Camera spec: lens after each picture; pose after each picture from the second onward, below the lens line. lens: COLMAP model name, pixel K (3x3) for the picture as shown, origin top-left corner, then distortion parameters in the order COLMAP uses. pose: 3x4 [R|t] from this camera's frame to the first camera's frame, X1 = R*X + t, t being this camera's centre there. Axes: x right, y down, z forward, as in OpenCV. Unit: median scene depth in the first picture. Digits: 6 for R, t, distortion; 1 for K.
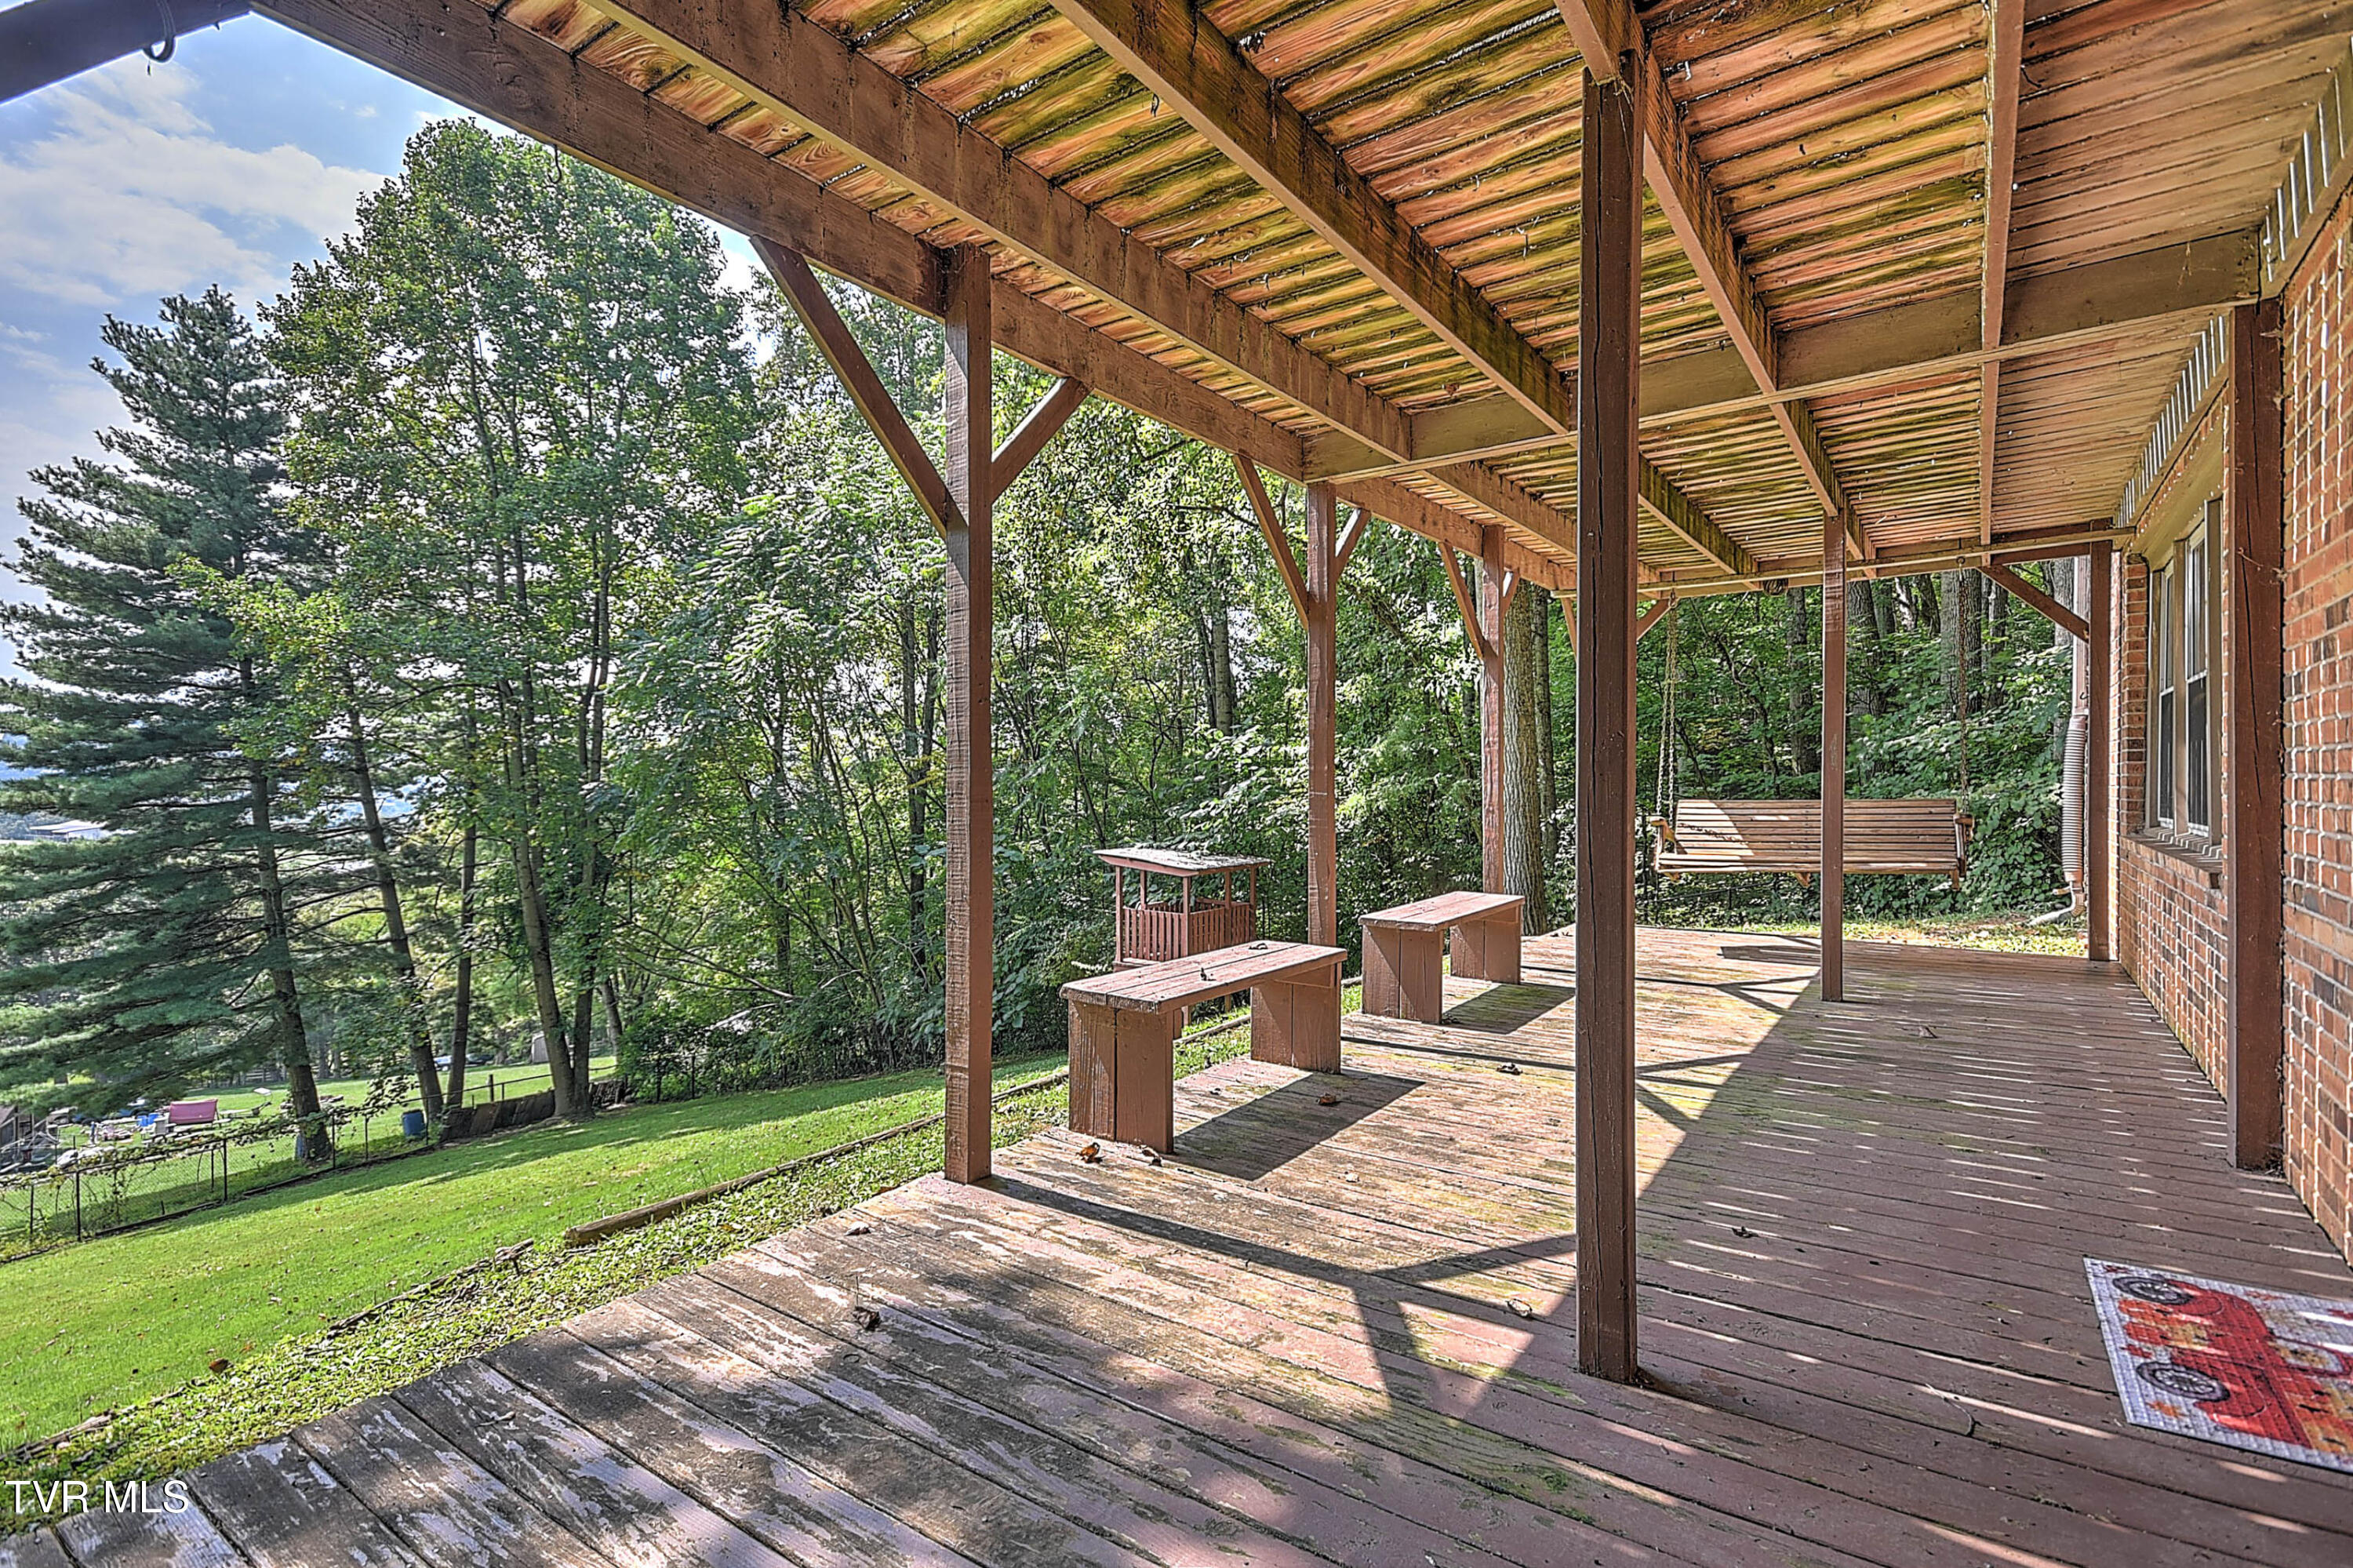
lens RADIAL K [[1133.8, 0, 1158.1], [0, 1133.8, 785.5], [0, 0, 1]] dist [0.020081, -0.017137]
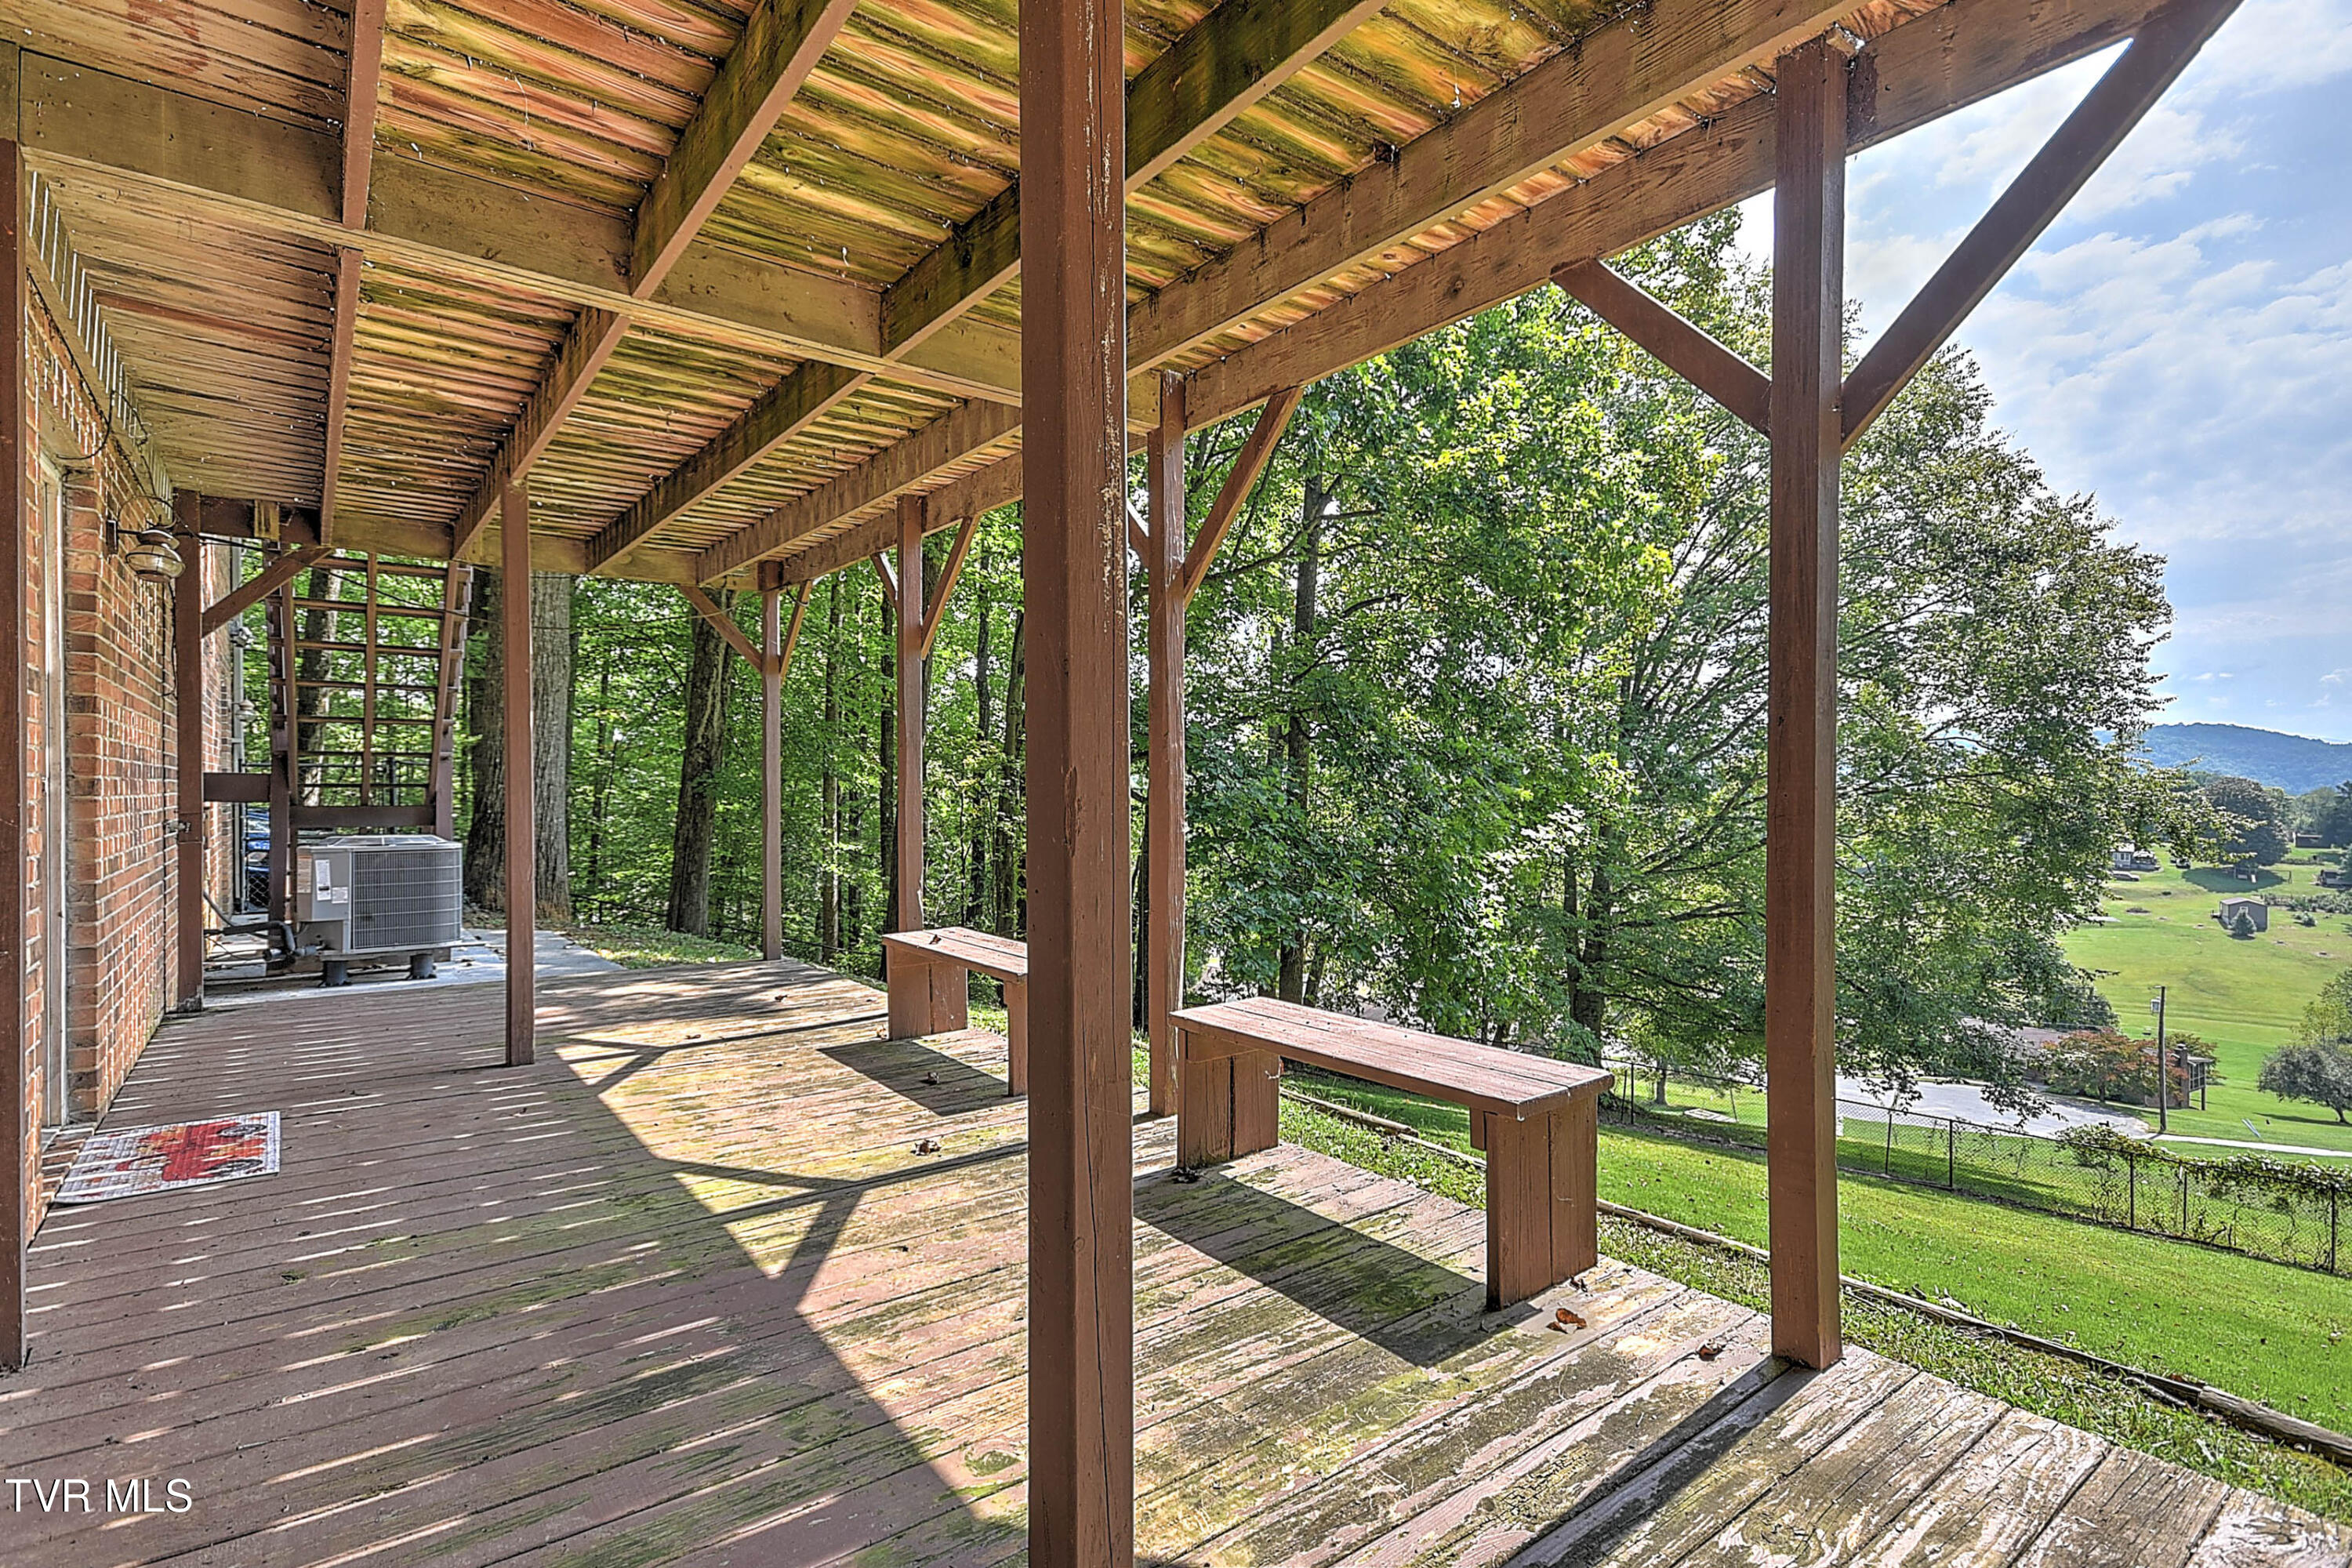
lens RADIAL K [[1133.3, 0, 1157.6], [0, 1133.3, 785.5], [0, 0, 1]] dist [0.020081, -0.017137]
pose [[-0.305421, 0.009441, -0.952171, 1.303958], [-0.003878, 0.999930, 0.011158, -0.031503], [0.952209, 0.007100, -0.305363, 1.759459]]
